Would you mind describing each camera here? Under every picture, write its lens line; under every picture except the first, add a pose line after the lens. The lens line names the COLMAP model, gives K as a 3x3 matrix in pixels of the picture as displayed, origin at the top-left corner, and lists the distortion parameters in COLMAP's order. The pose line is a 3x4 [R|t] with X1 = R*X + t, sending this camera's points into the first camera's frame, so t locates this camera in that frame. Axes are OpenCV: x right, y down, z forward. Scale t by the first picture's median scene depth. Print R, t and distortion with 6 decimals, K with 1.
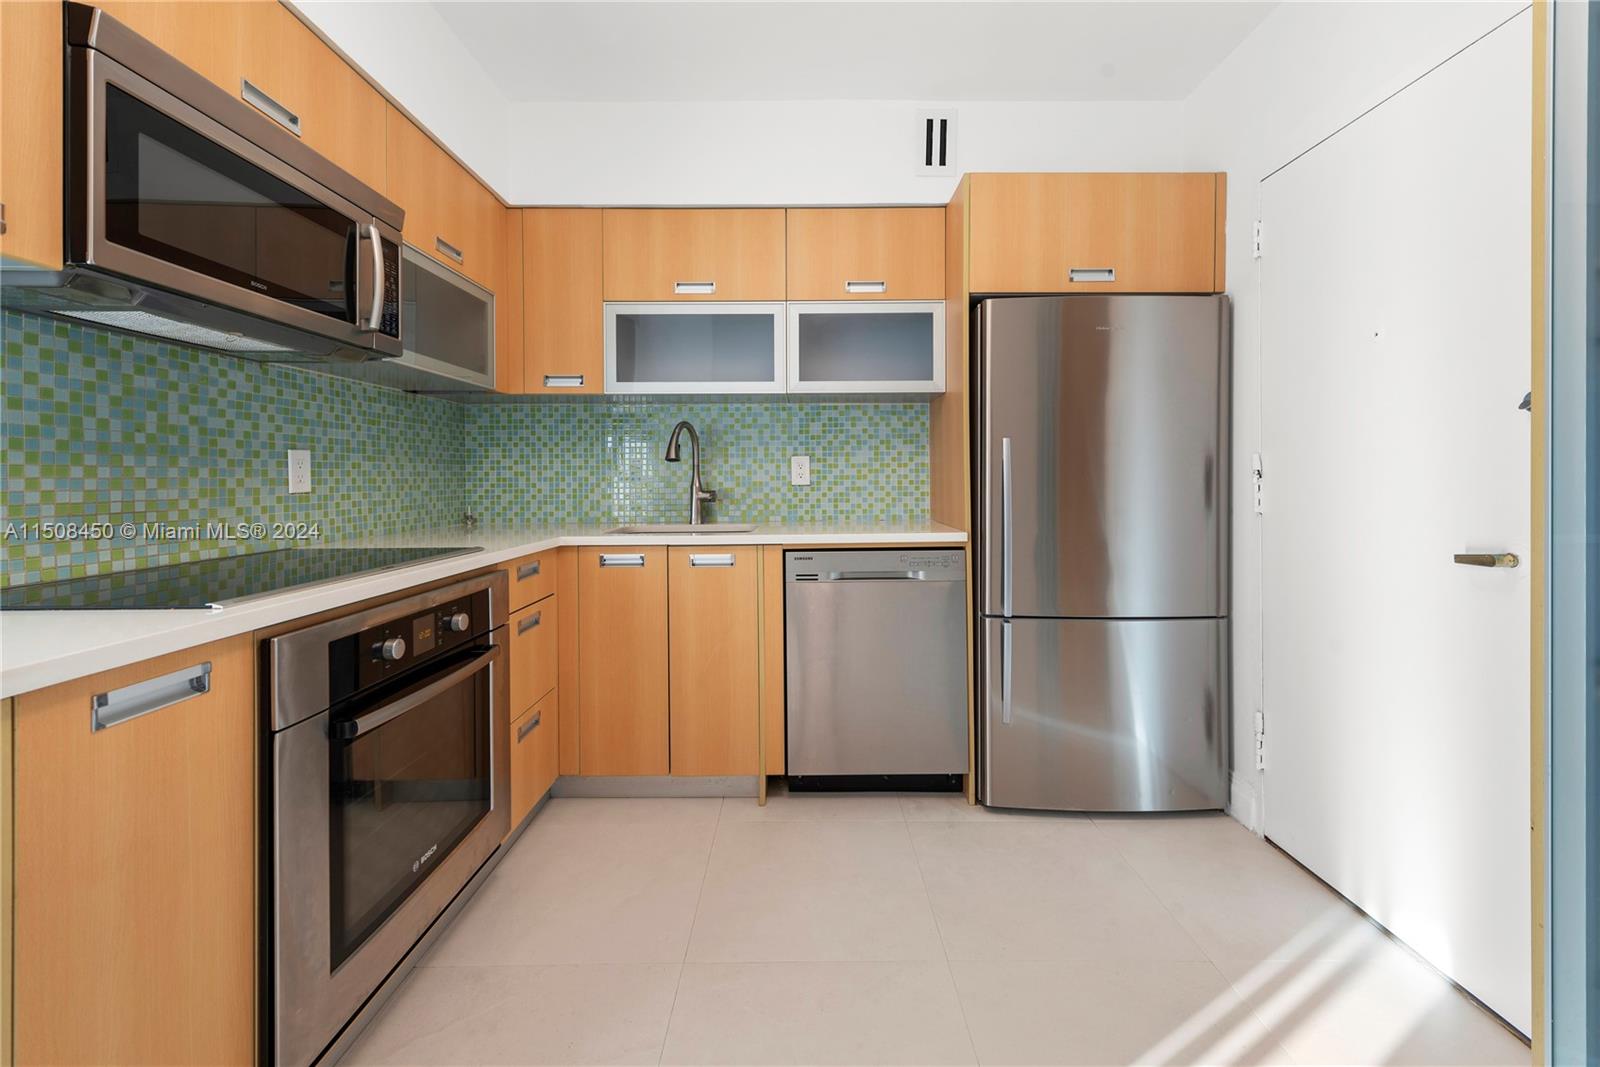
lens RADIAL K [[665.8, 0, 802.4], [0, 665.8, 491.5], [0, 0, 1]] dist [0.006326, -0.003105]
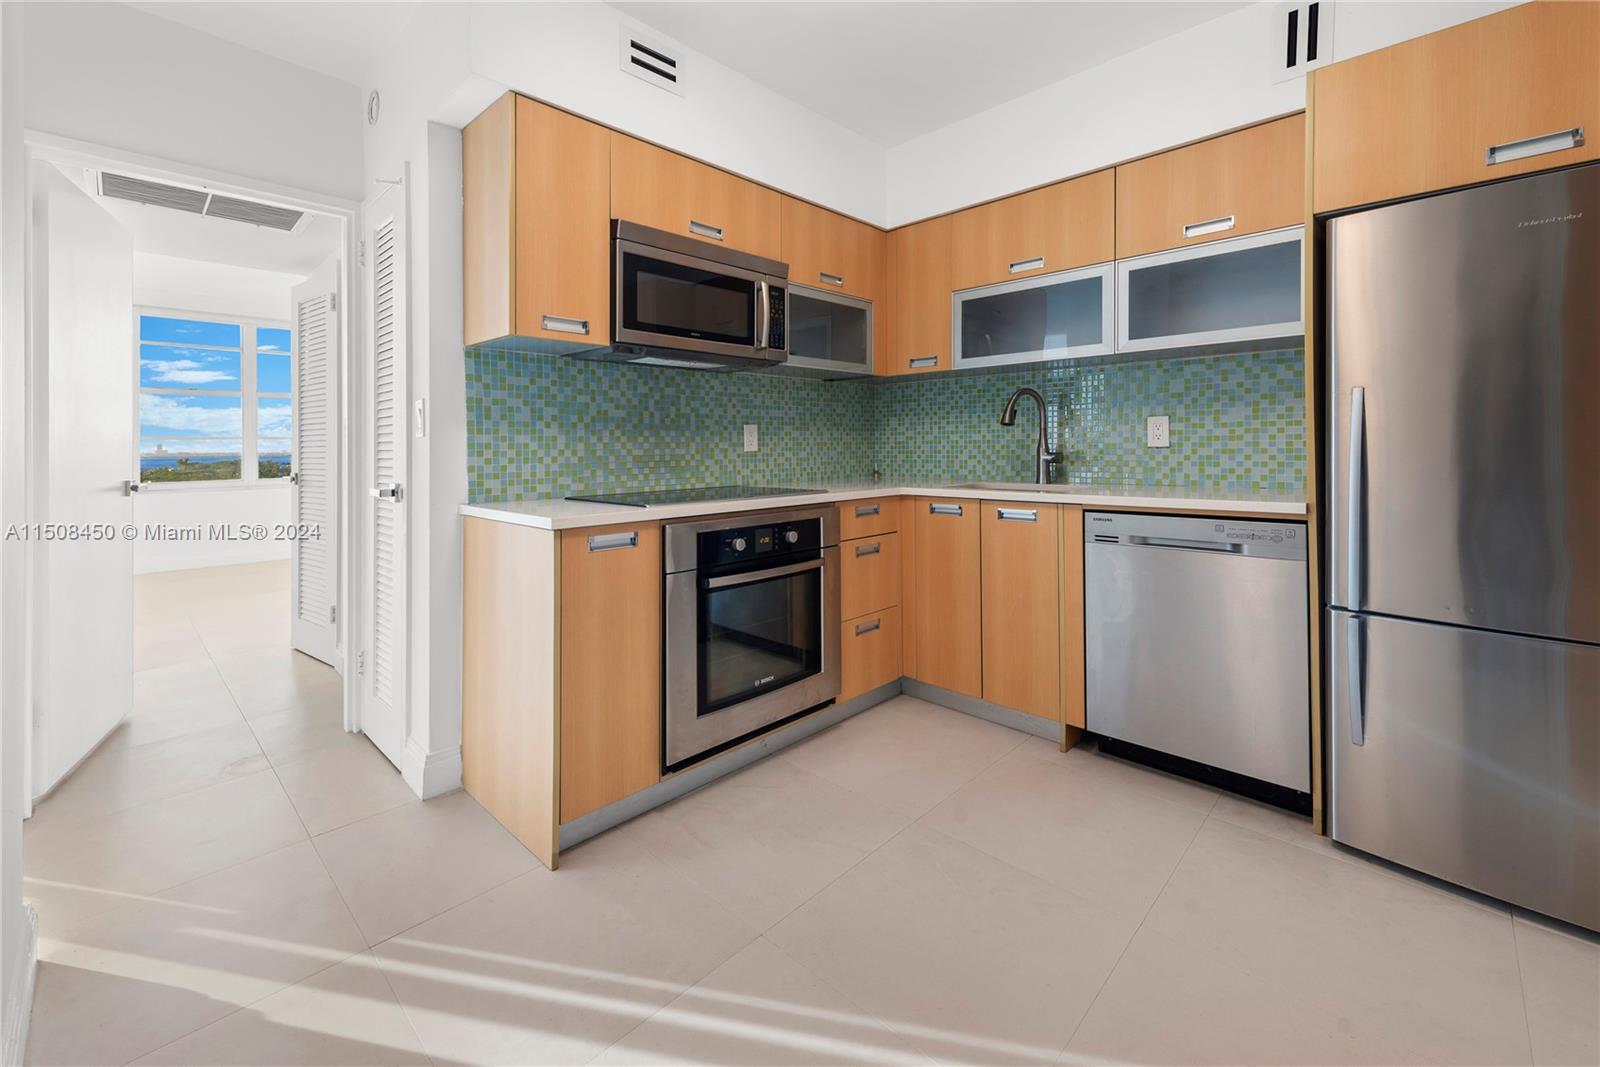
lens RADIAL K [[665.8, 0, 784.9], [0, 665.8, 459.5], [0, 0, 1]] dist [0.006326, -0.003105]
pose [[0.701701, 0.012918, -0.712355, 0.378613], [-0.008532, 0.999916, 0.009728, 0.004138], [0.712421, -0.000748, 0.701752, -0.049139]]
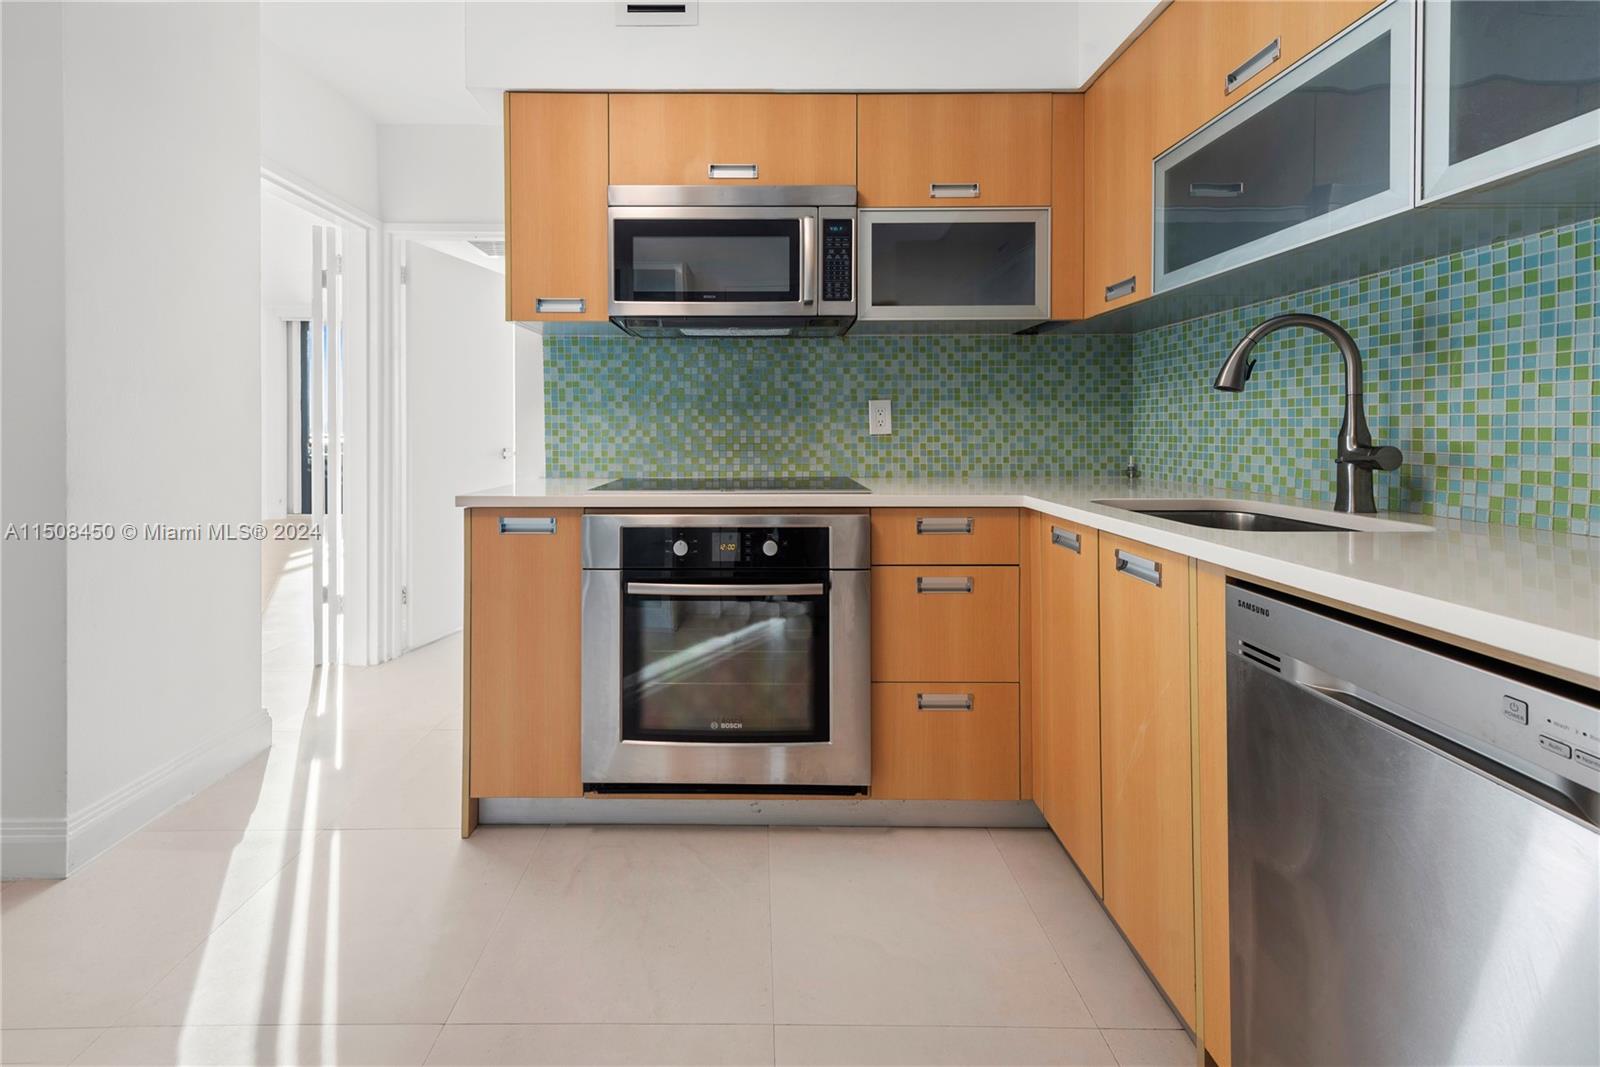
lens RADIAL K [[665.8, 0, 751.8], [0, 665.8, 431.7], [0, 0, 1]] dist [0.006326, -0.003105]
pose [[-0.020021, 0.010123, -0.999748, 0.431707], [-0.018799, 0.999768, 0.010500, -0.010241], [0.999623, 0.019004, -0.019826, 0.681694]]
